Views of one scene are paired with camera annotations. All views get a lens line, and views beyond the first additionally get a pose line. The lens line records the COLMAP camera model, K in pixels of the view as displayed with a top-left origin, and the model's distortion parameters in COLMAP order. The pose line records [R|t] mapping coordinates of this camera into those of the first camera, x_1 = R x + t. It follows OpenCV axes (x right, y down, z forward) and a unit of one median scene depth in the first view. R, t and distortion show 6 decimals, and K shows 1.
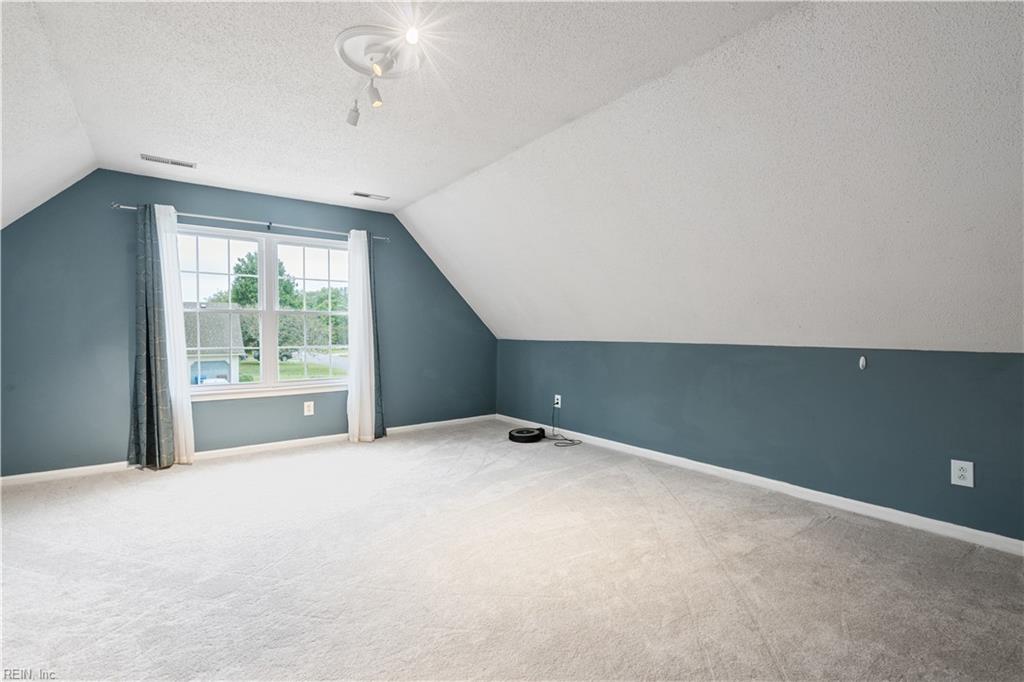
lens RADIAL K [[470.2, 0, 516.2], [0, 470.2, 342.5], [0, 0, 1]] dist [-0.005234, 0.000001]
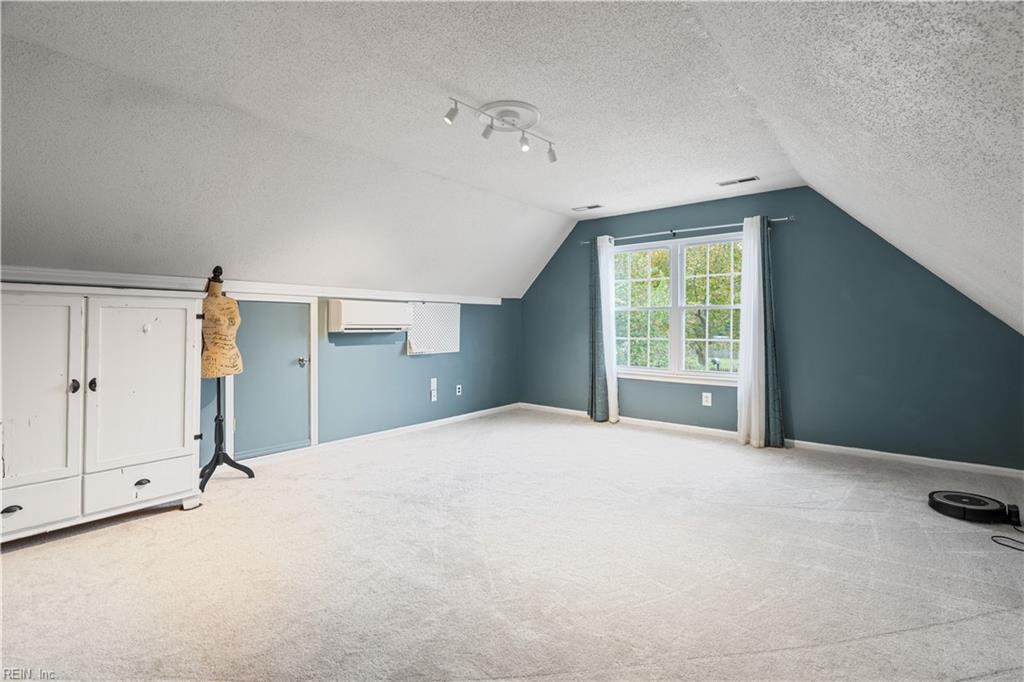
lens RADIAL K [[470.2, 0, 517.0], [0, 470.2, 332.3], [0, 0, 1]] dist [-0.005234, 0.000001]
pose [[0.245308, 0.018142, -0.969276, 0.500137], [-0.023236, 0.999648, 0.012830, -0.012926], [0.969167, 0.019375, 0.245643, 0.357571]]
